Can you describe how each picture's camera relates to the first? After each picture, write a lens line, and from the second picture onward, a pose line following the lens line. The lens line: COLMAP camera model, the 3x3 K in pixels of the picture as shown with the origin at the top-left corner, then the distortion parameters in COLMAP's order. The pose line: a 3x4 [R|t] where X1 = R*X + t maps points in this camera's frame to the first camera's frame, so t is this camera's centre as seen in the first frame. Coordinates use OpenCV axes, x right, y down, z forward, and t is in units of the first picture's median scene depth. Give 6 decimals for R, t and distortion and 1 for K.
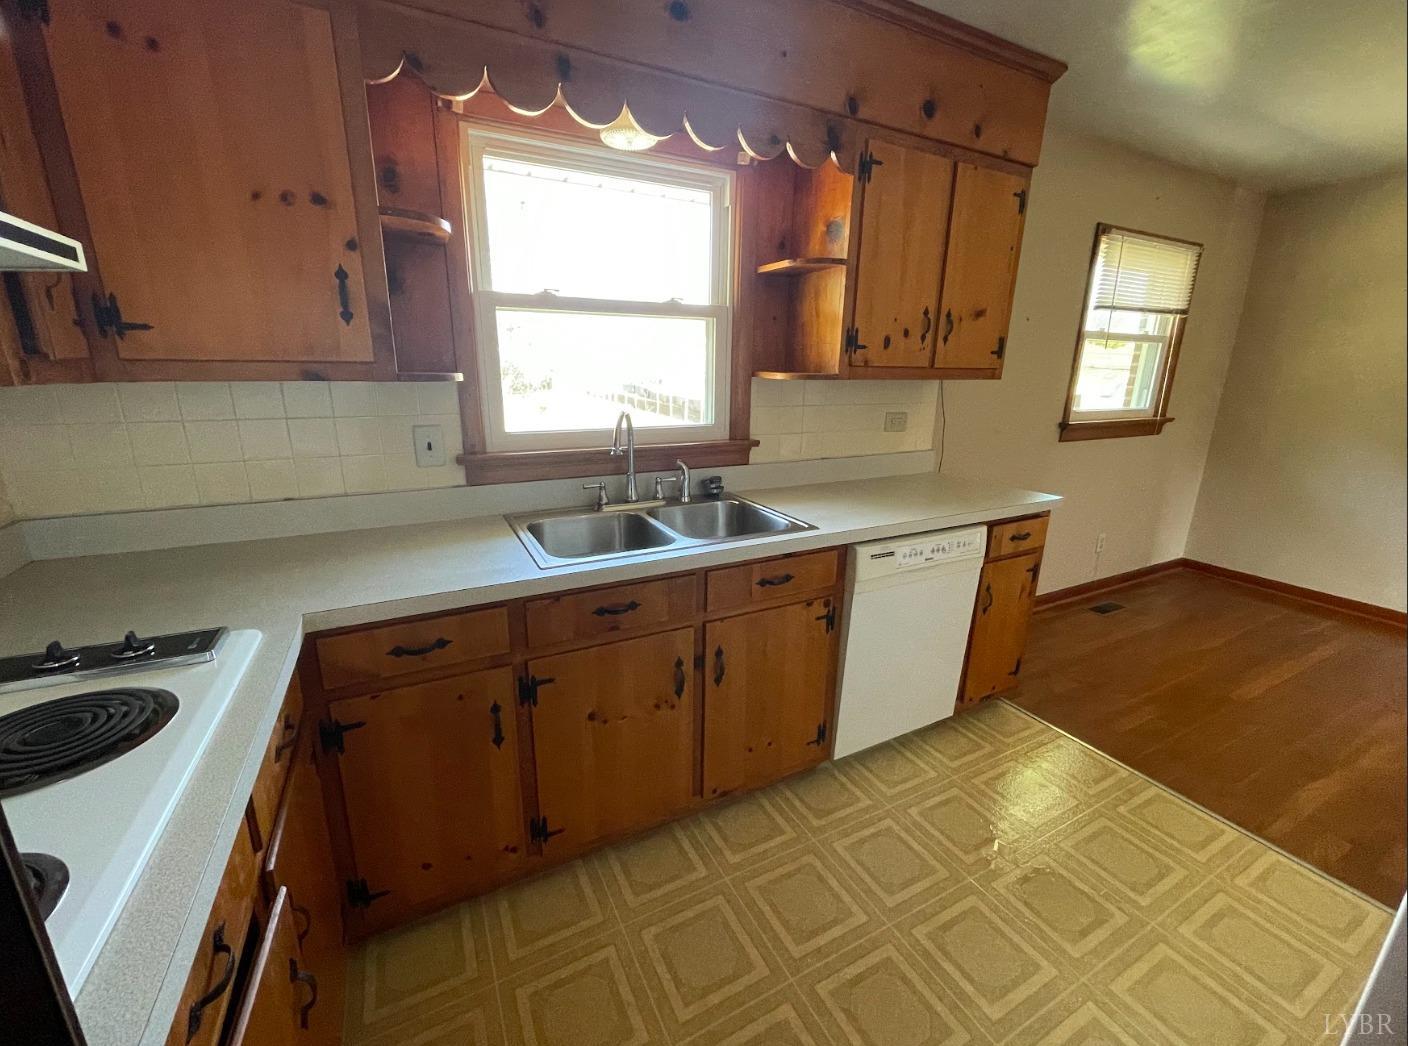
lens RADIAL K [[573.1, 0, 702.3], [0, 573.1, 520.9], [0, 0, 1]] dist [-0.000466, 0.000035]
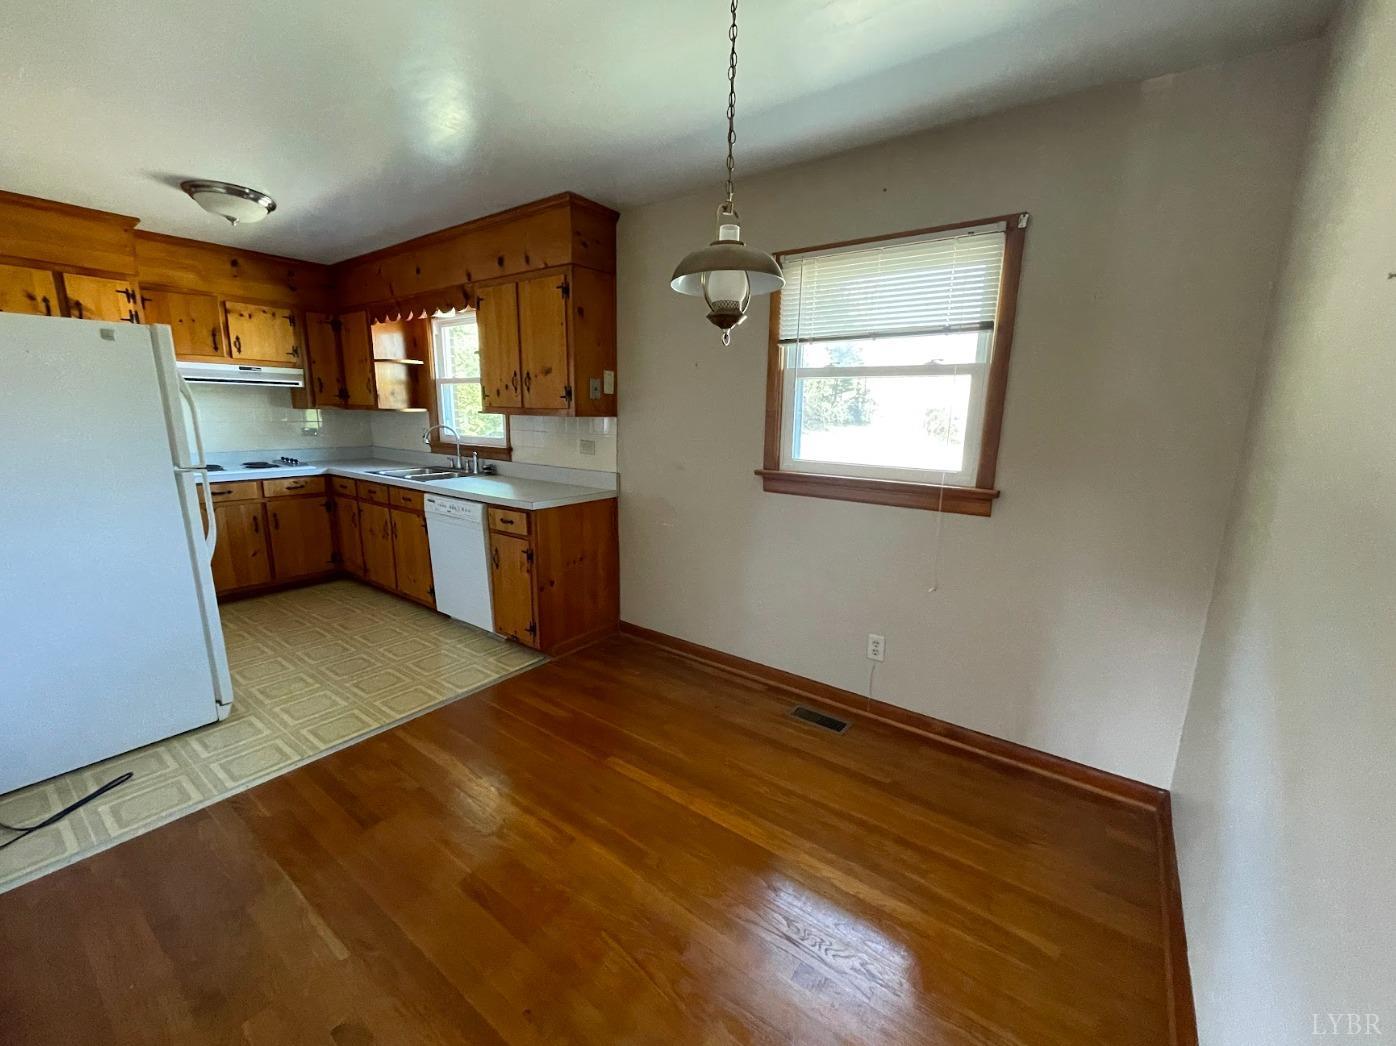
lens RADIAL K [[569.5, 0, 702.8], [0, 569.5, 526.4], [0, 0, 1]] dist [0.000497, -0.000001]
pose [[0.449809, 0.178152, -0.875177, 2.079087], [-0.244365, 0.967061, 0.071261, -0.187477], [0.859045, 0.181809, 0.478527, 0.749636]]
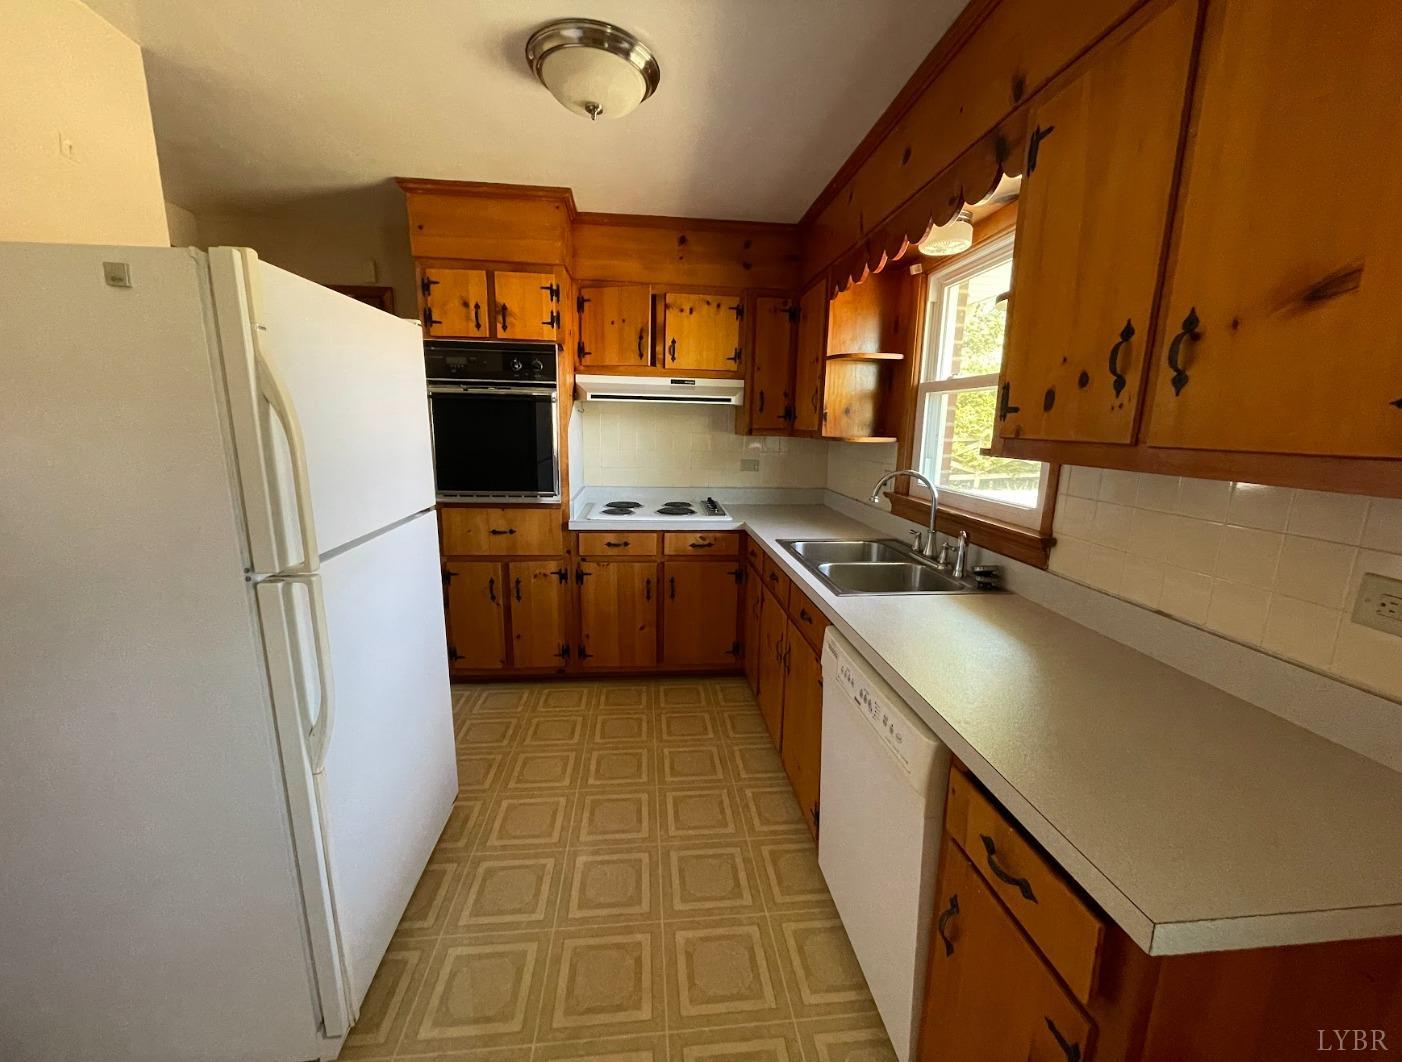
lens RADIAL K [[568.8, 0, 701.0], [0, 568.8, 531.0], [0, 0, 1]] dist [0.000537, 0.000031]
pose [[-0.369697, 0.157771, -0.915660, 0.968877], [-0.264010, 0.927023, 0.266323, -0.237716], [0.890855, 0.340202, -0.301065, 0.866170]]
